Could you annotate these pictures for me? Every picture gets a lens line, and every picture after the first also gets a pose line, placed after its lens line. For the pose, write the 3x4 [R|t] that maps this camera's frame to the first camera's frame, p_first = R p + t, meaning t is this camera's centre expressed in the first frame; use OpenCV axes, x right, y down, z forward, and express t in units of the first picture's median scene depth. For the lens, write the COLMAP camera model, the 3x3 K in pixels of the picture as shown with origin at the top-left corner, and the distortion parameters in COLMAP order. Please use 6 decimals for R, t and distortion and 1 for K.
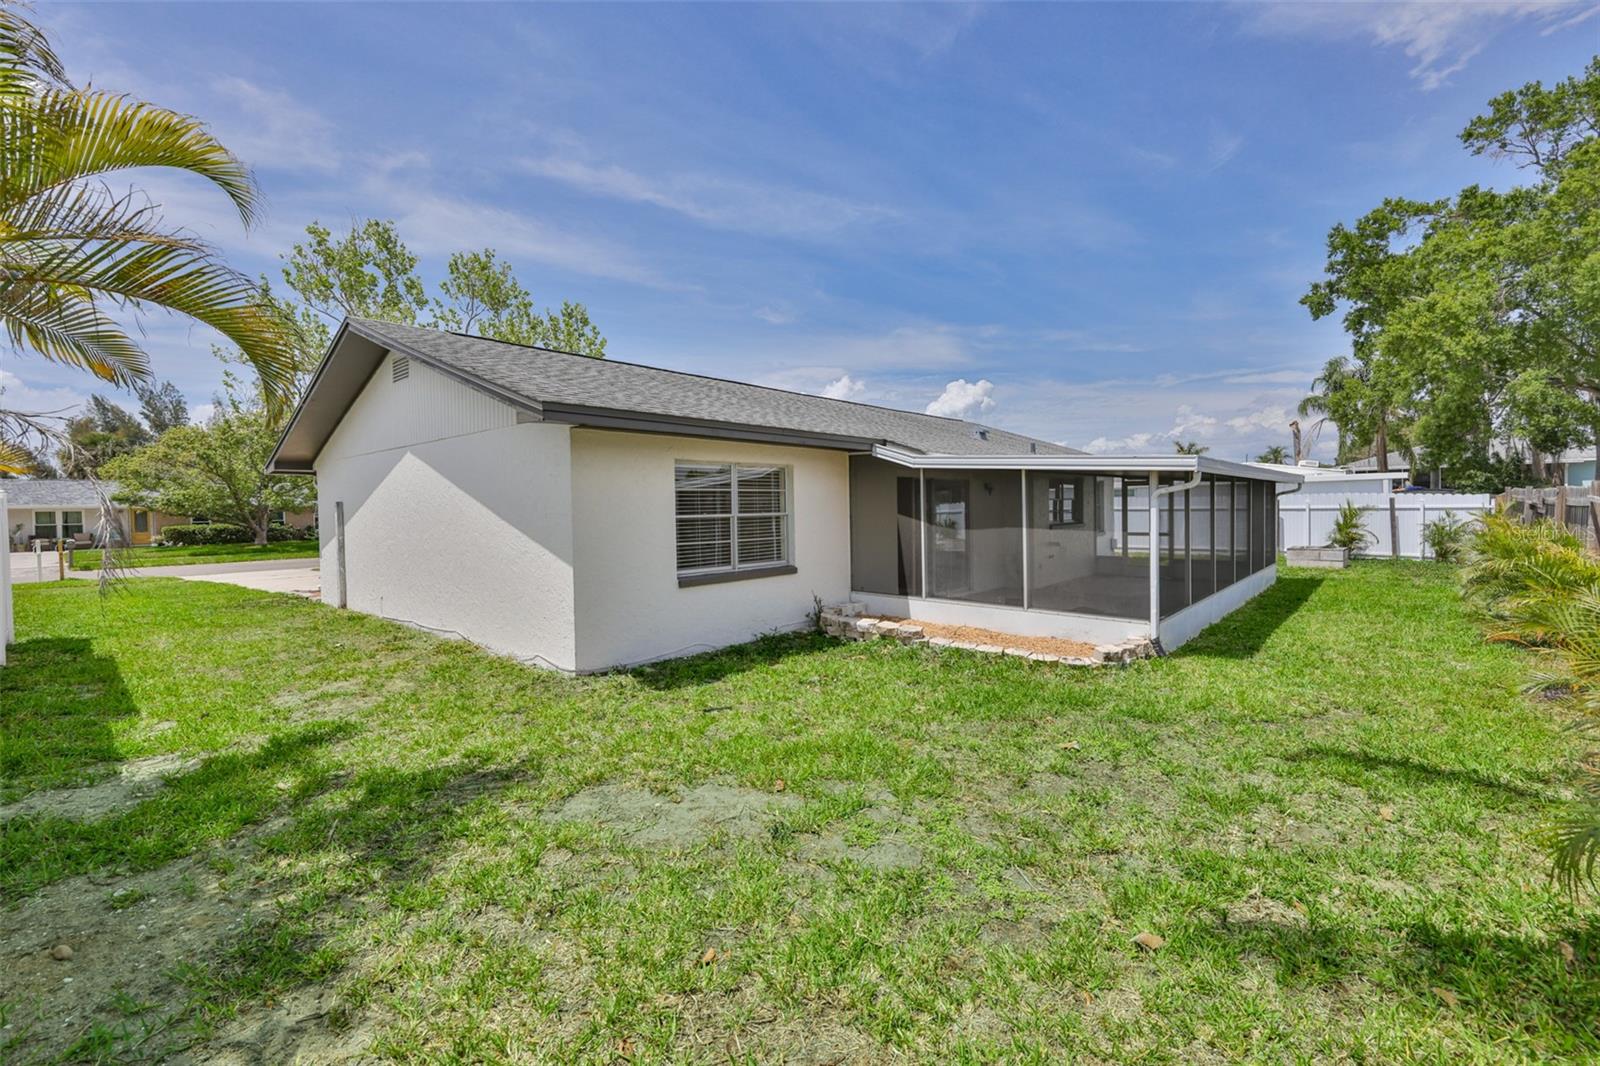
lens RADIAL K [[706.0, 0, 775.3], [0, 706.0, 525.8], [0, 0, 1]] dist [-0.004647, 0.001327]
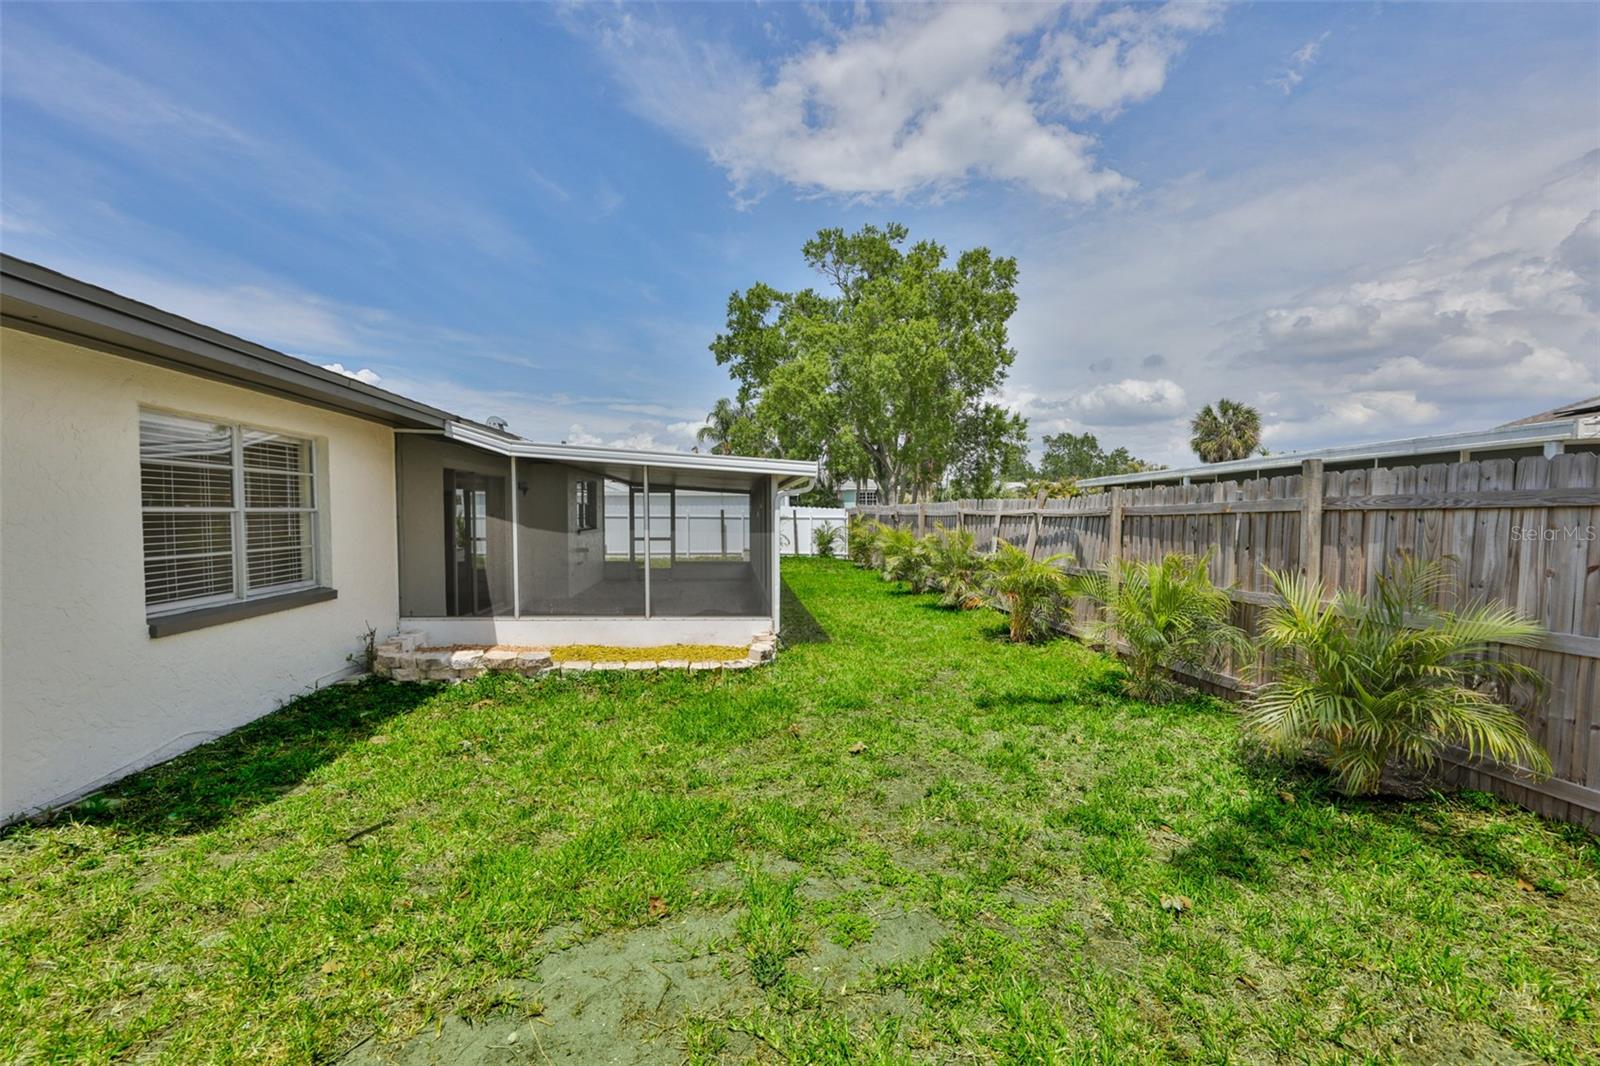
lens RADIAL K [[706.0, 0, 813.0], [0, 706.0, 536.2], [0, 0, 1]] dist [-0.004647, 0.001327]
pose [[0.650856, -0.008416, 0.759155, -0.177792], [0.008262, 0.999958, 0.004002, 0.008344], [-0.759157, 0.003667, 0.650898, 0.206367]]
